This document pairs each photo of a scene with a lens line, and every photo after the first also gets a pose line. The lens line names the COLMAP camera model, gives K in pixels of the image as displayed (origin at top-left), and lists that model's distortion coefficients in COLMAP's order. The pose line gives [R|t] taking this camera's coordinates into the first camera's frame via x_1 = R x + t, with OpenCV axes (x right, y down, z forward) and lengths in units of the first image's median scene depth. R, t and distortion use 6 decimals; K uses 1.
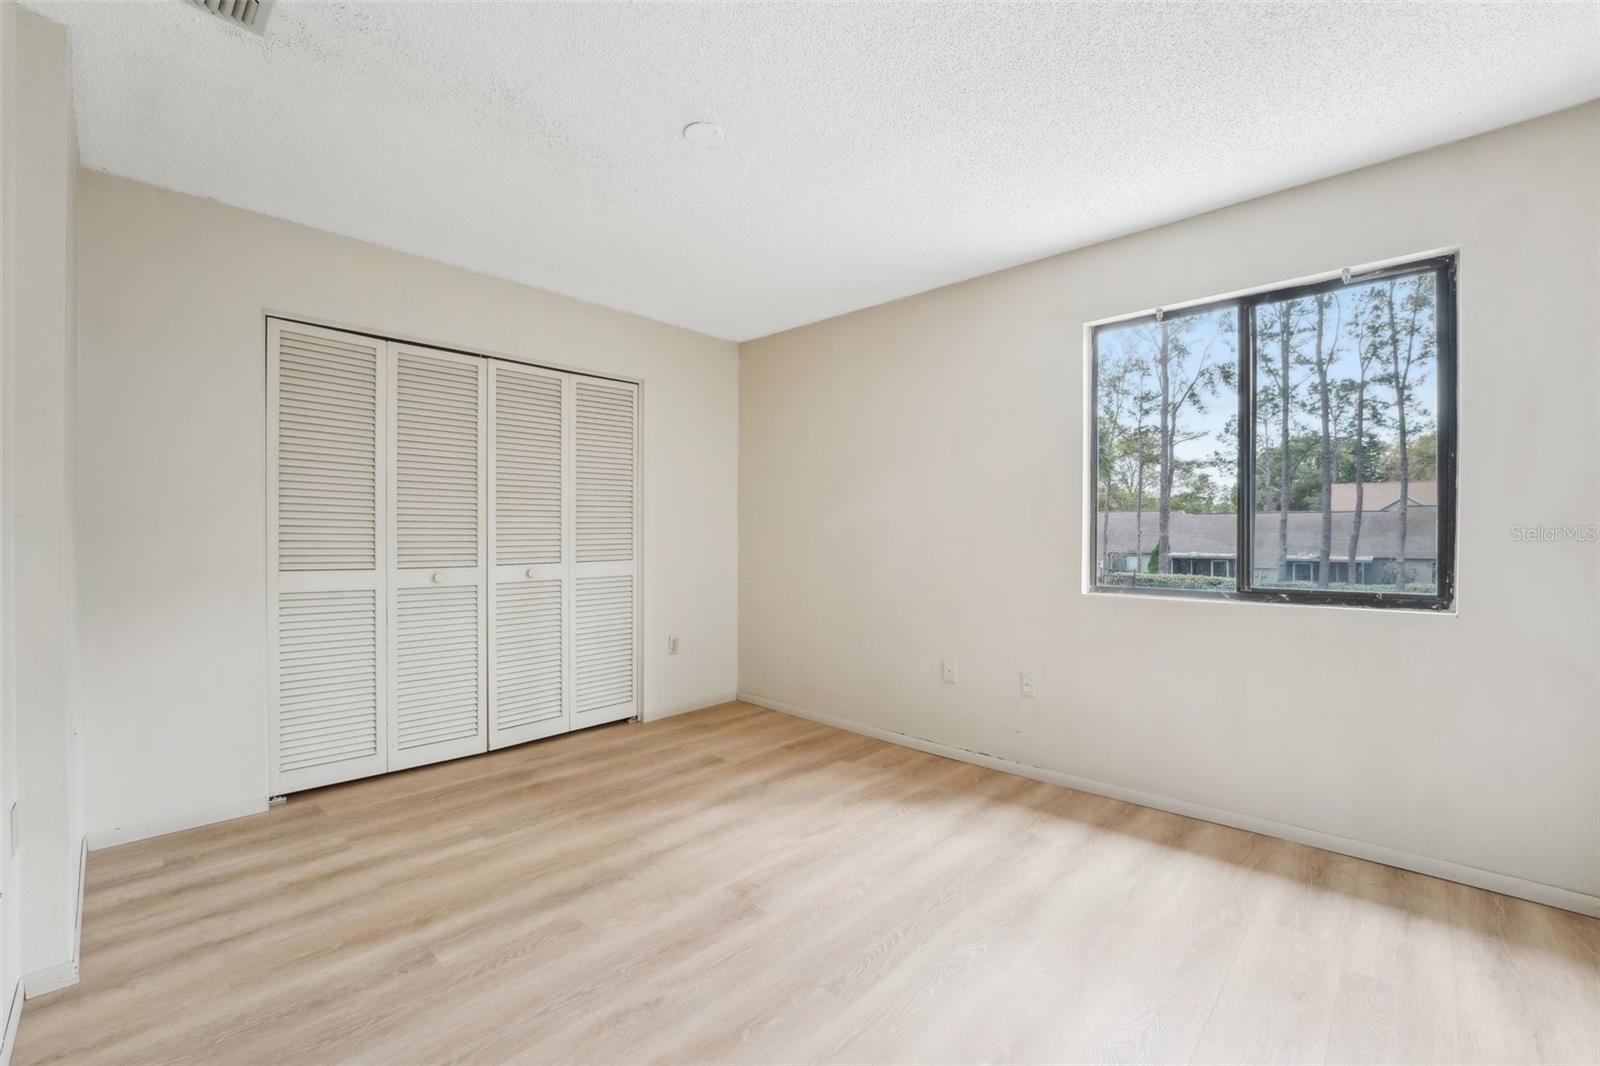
lens RADIAL K [[660.4, 0, 805.1], [0, 660.4, 533.8], [0, 0, 1]] dist [-0.038128, 0.006647]
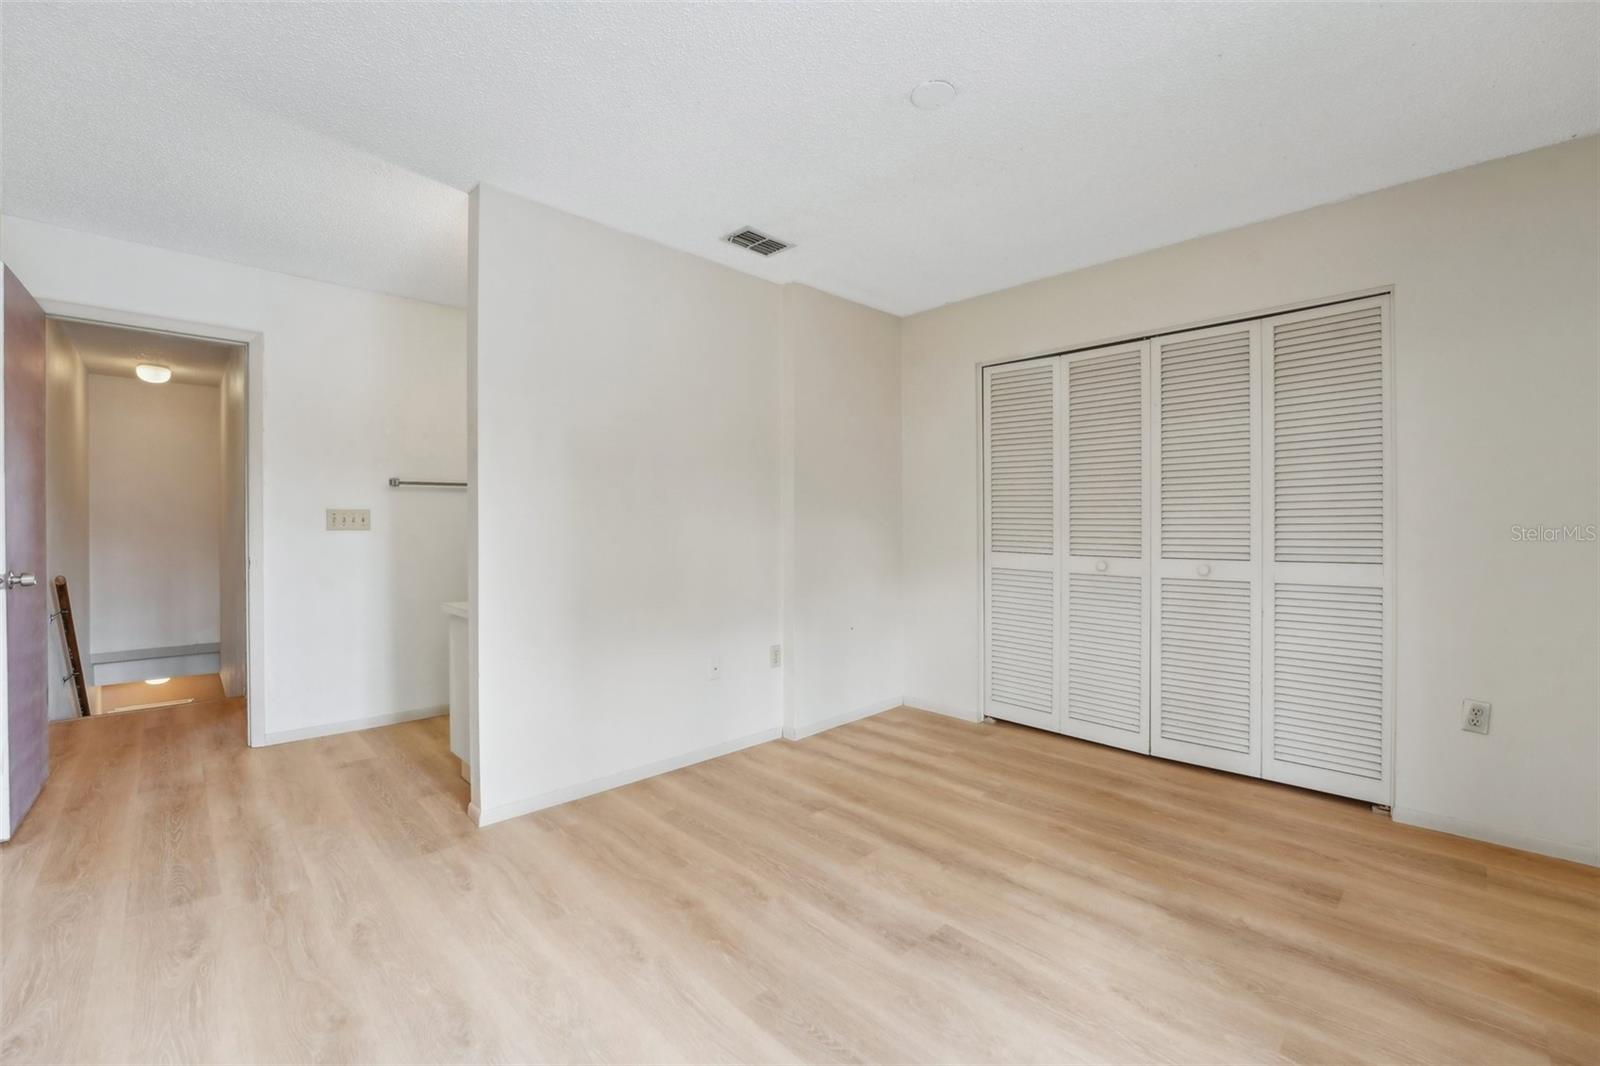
lens RADIAL K [[675.1, 0, 797.1], [0, 675.1, 529.2], [0, 0, 1]] dist [-0.025284, 0.000458]
pose [[-0.058047, 0.008089, -0.998281, 0.491503], [-0.000078, 0.999967, 0.008107, -0.001114], [0.998314, 0.000548, -0.058045, 0.530243]]
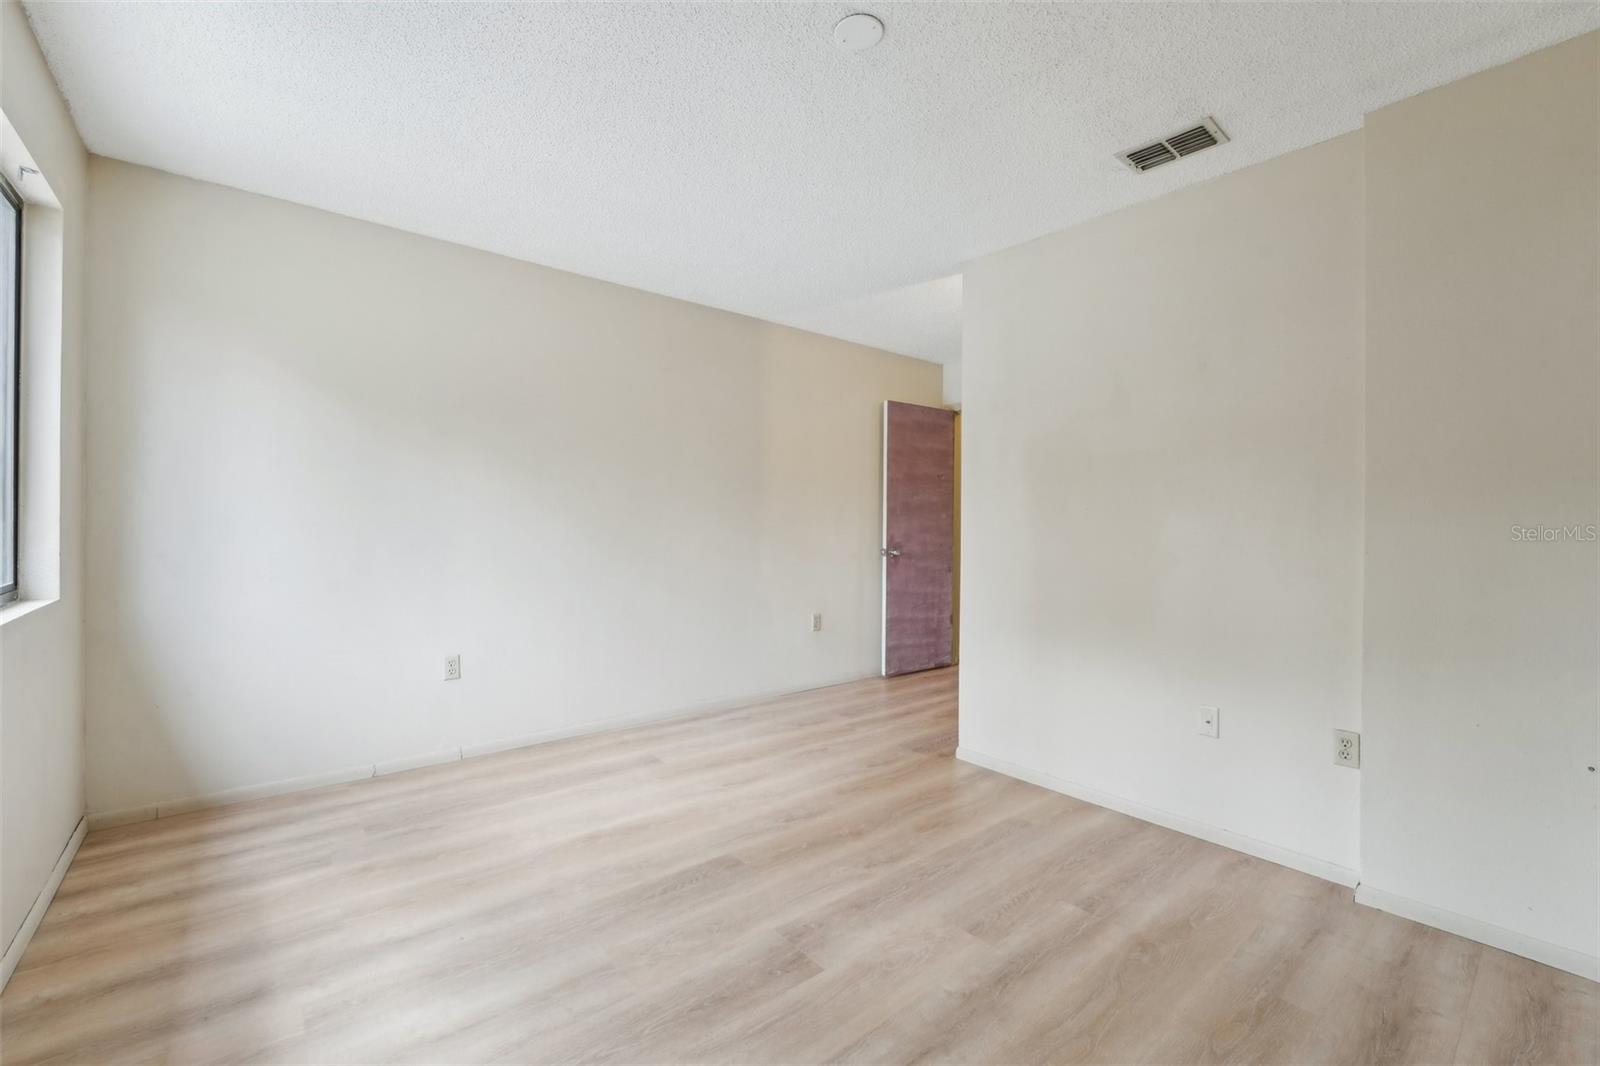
lens RADIAL K [[667.6, 0, 791.7], [0, 667.6, 529.6], [0, 0, 1]] dist [-0.019584, 0.000630]
pose [[-0.989095, -0.011927, 0.146797, -0.123406], [-0.011273, 0.999922, 0.005287, 0.002437], [-0.146849, 0.003575, -0.989152, 1.120602]]
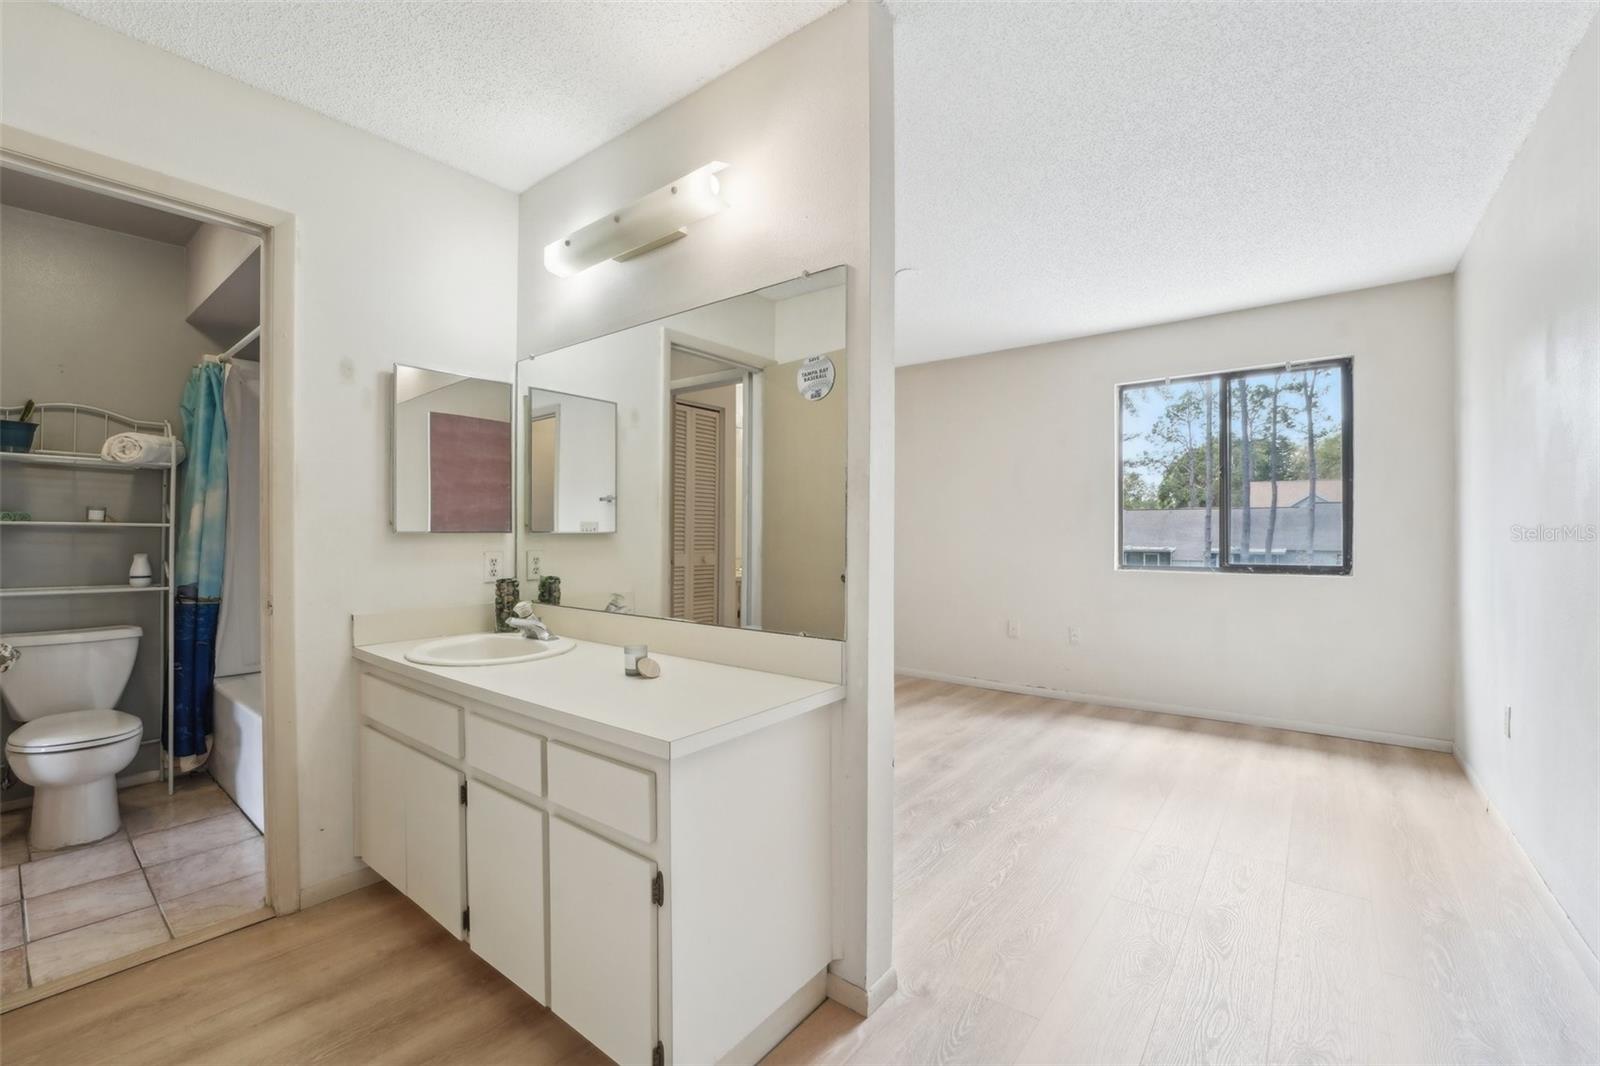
lens RADIAL K [[660.1, 0, 806.7], [0, 660.1, 525.6], [0, 0, 1]] dist [-0.028491, -0.000256]
pose [[0.996002, -0.003177, 0.089275, -0.330513], [0.003794, 0.999970, -0.006741, 0.000038], [-0.089251, 0.007053, 0.995984, -0.331037]]
